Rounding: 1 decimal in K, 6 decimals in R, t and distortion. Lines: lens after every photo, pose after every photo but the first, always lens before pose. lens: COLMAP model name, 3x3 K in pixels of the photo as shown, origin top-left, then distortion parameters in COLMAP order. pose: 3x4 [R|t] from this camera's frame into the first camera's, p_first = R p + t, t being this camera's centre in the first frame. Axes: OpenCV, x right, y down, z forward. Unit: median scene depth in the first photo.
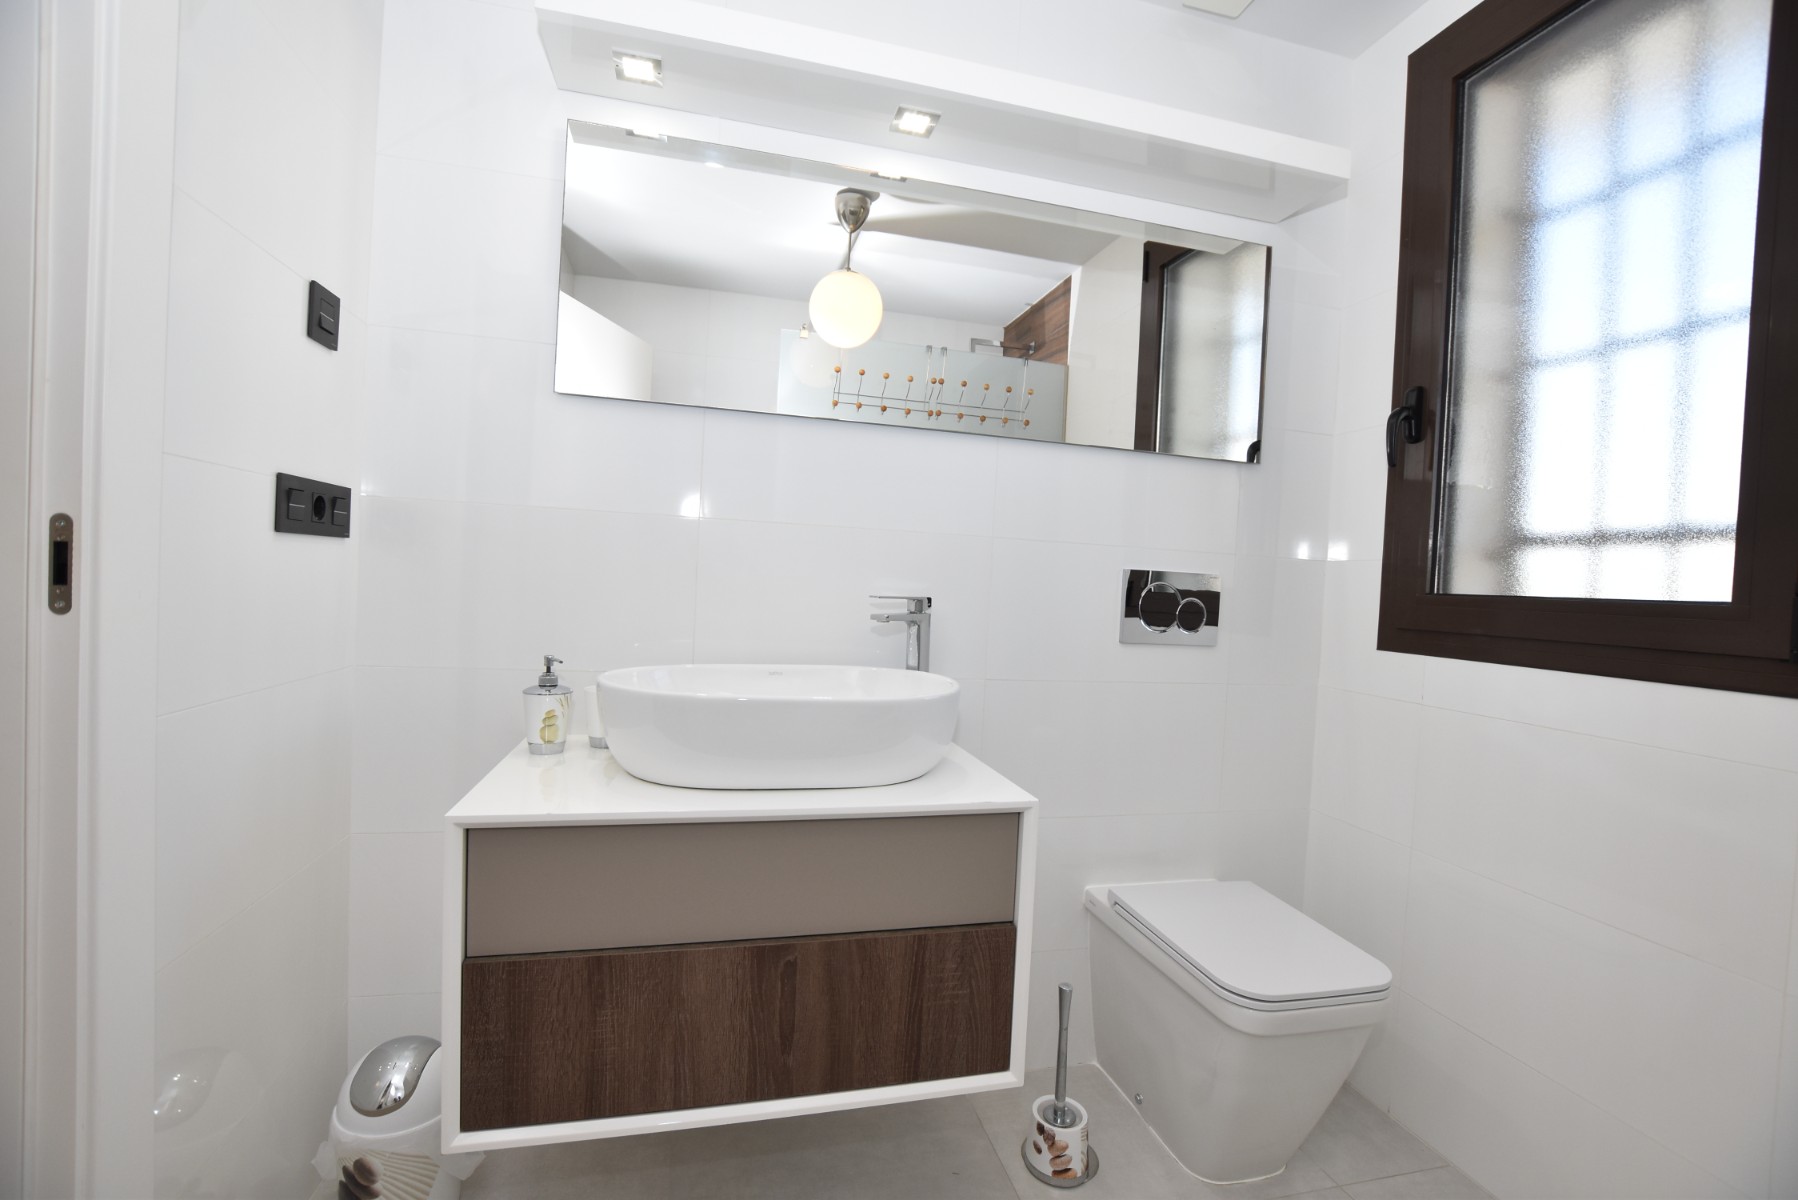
lens RADIAL K [[792.0, 0, 901.6], [0, 792.0, 603.4], [0, 0, 1]] dist [-0.035709, 0.006629]
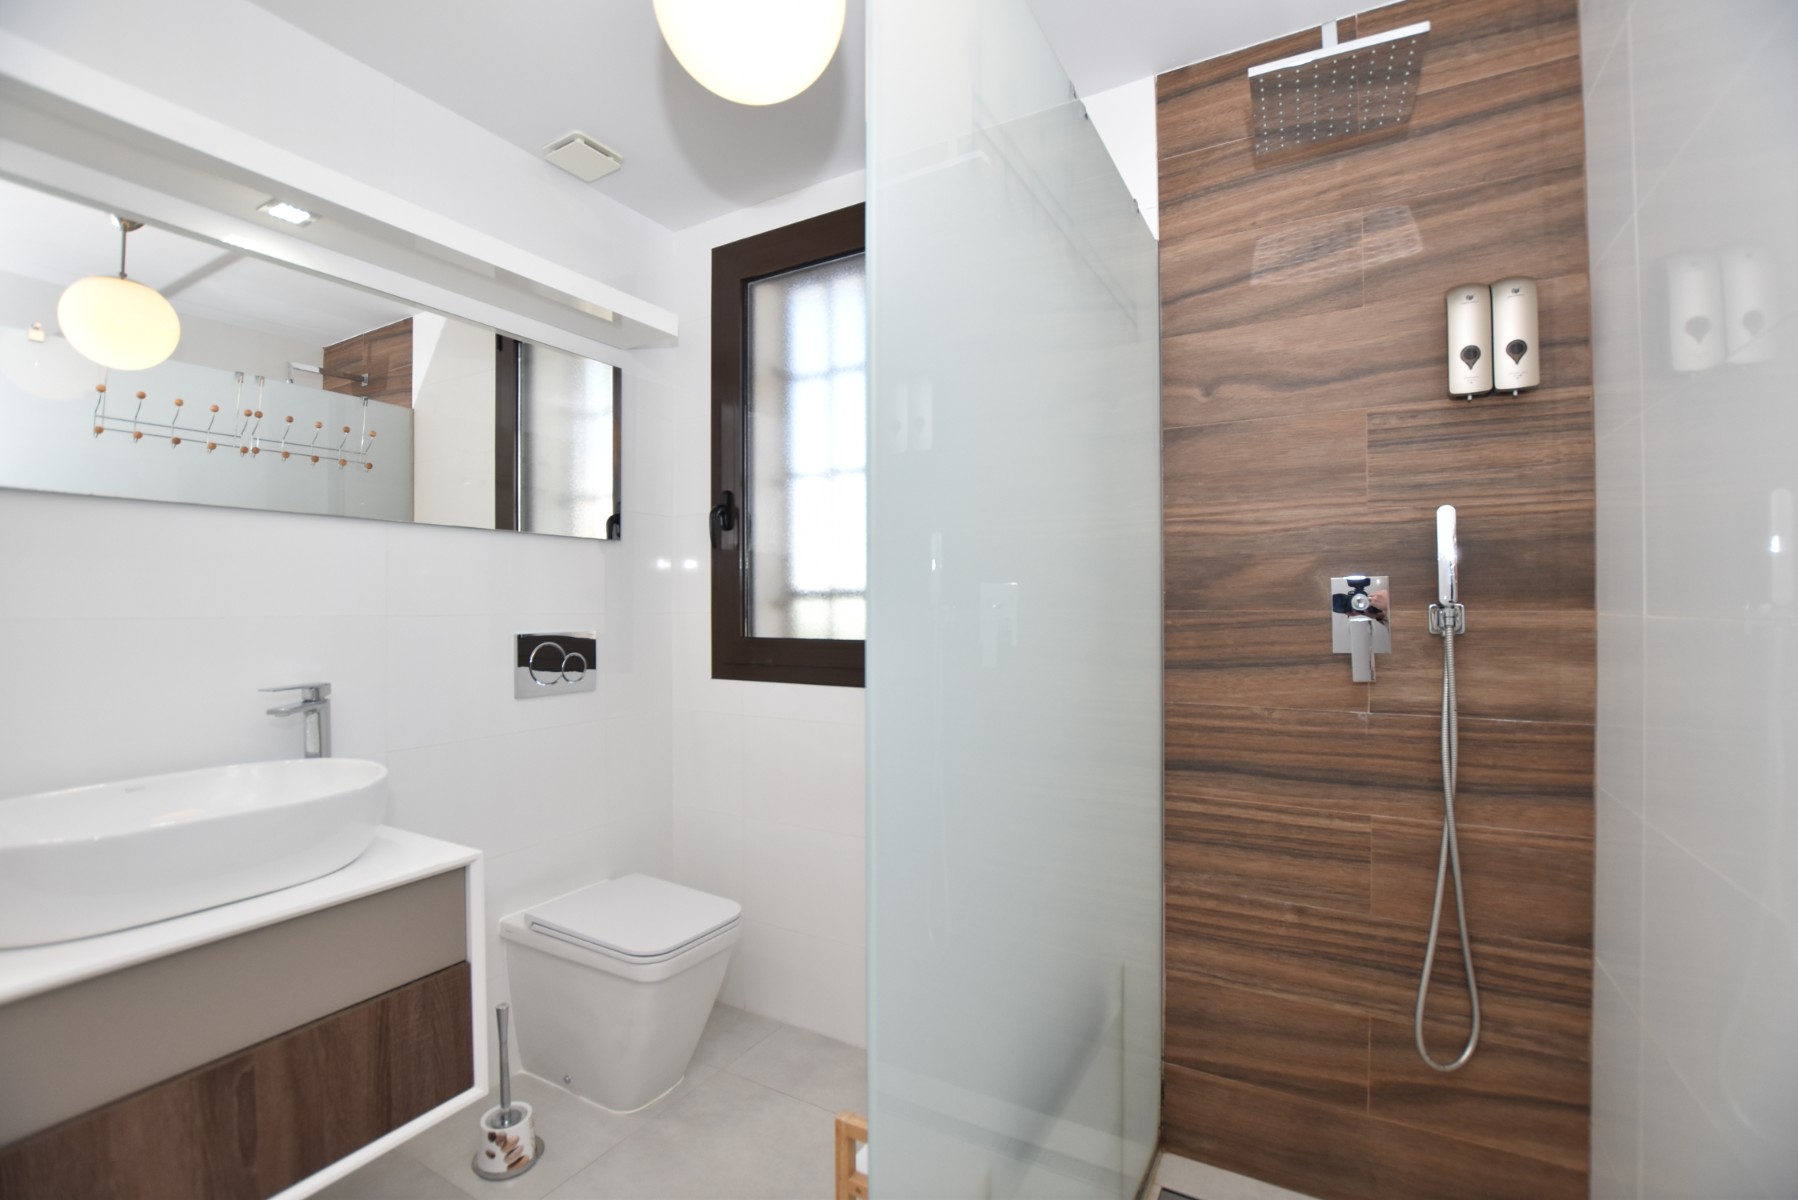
lens RADIAL K [[792.0, 0, 895.4], [0, 792.0, 603.1], [0, 0, 1]] dist [-0.035709, 0.006629]
pose [[0.696902, -0.050558, 0.715382, -0.169087], [0.057466, 0.998241, 0.014566, -0.083924], [-0.714860, 0.030959, 0.698582, -0.223799]]
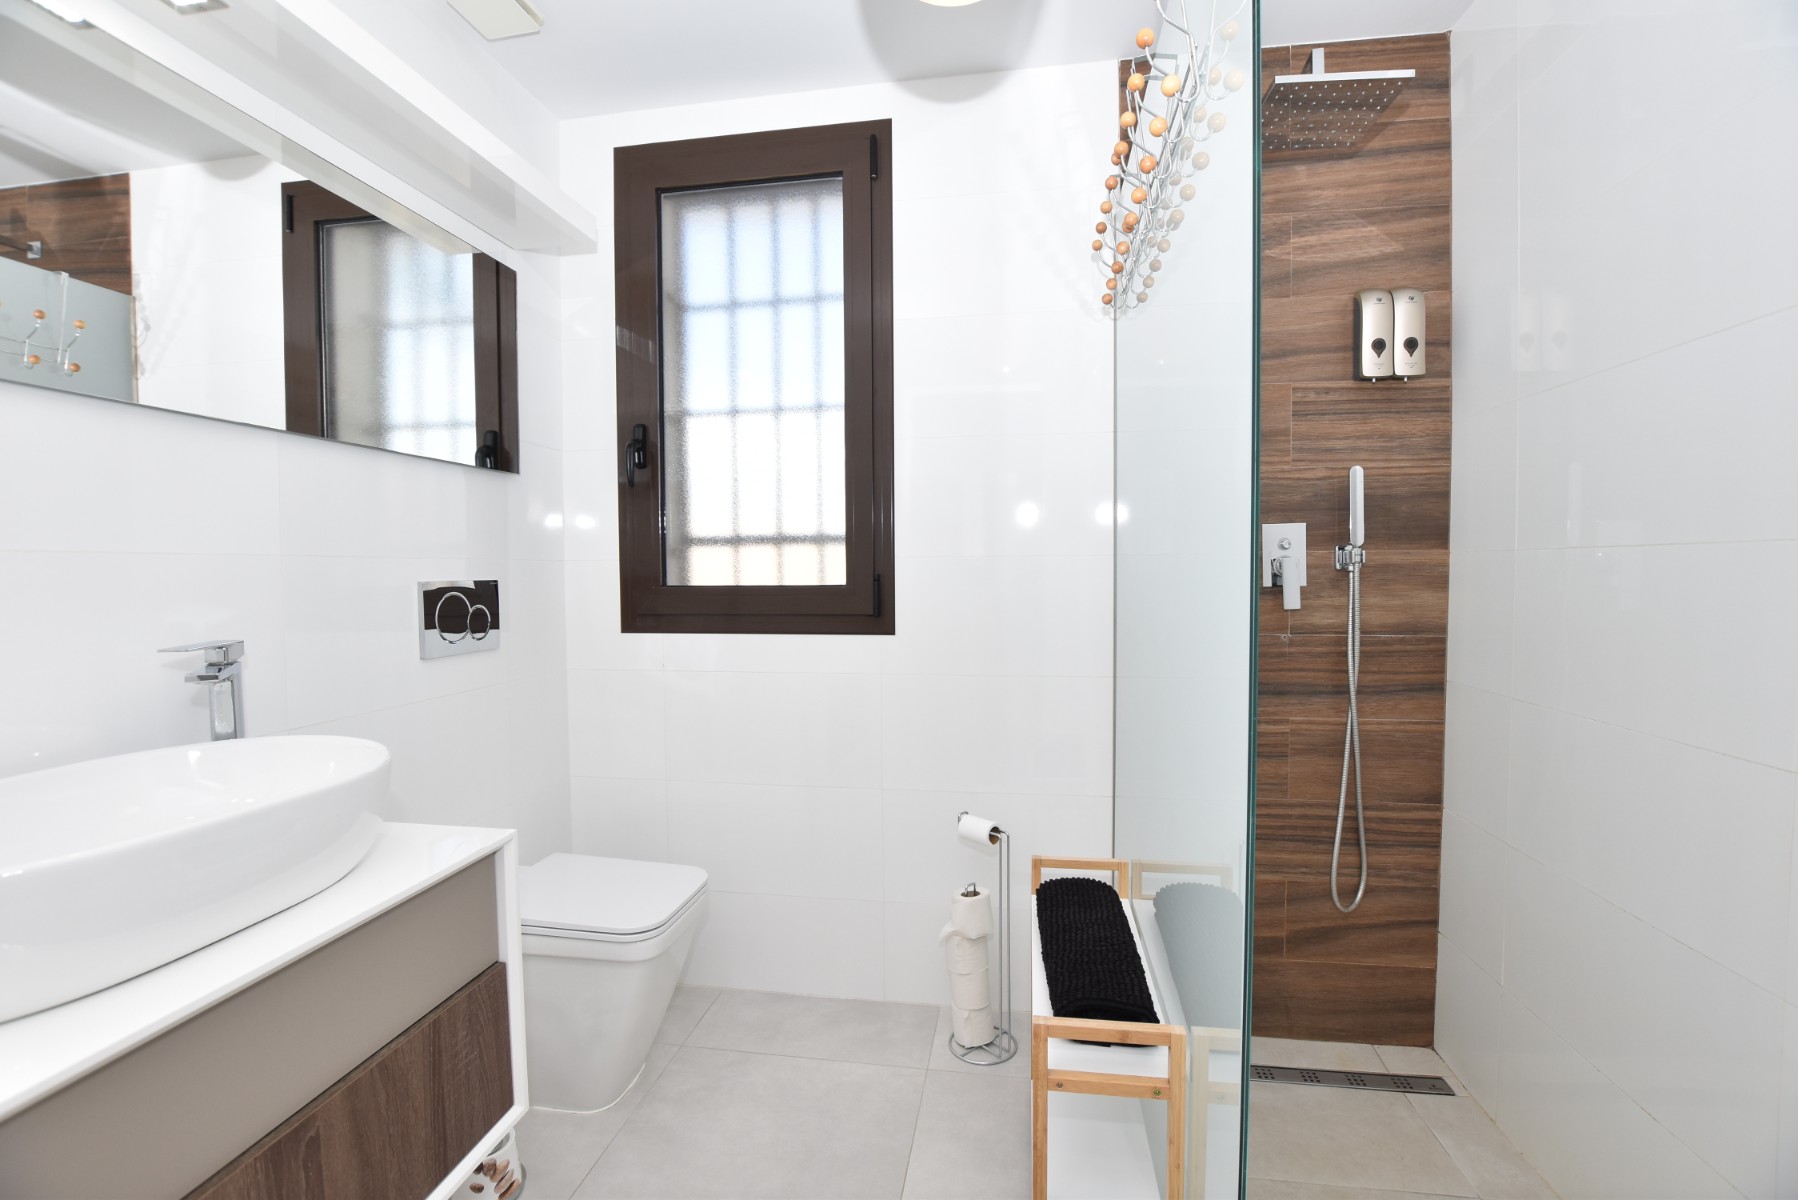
lens RADIAL K [[792.0, 0, 896.7], [0, 792.0, 600.2], [0, 0, 1]] dist [-0.035709, 0.006629]
pose [[0.400860, -0.089663, 0.911741, -0.396928], [0.051083, 0.995838, 0.075474, -0.072316], [-0.914714, 0.016320, 0.403772, 0.111617]]
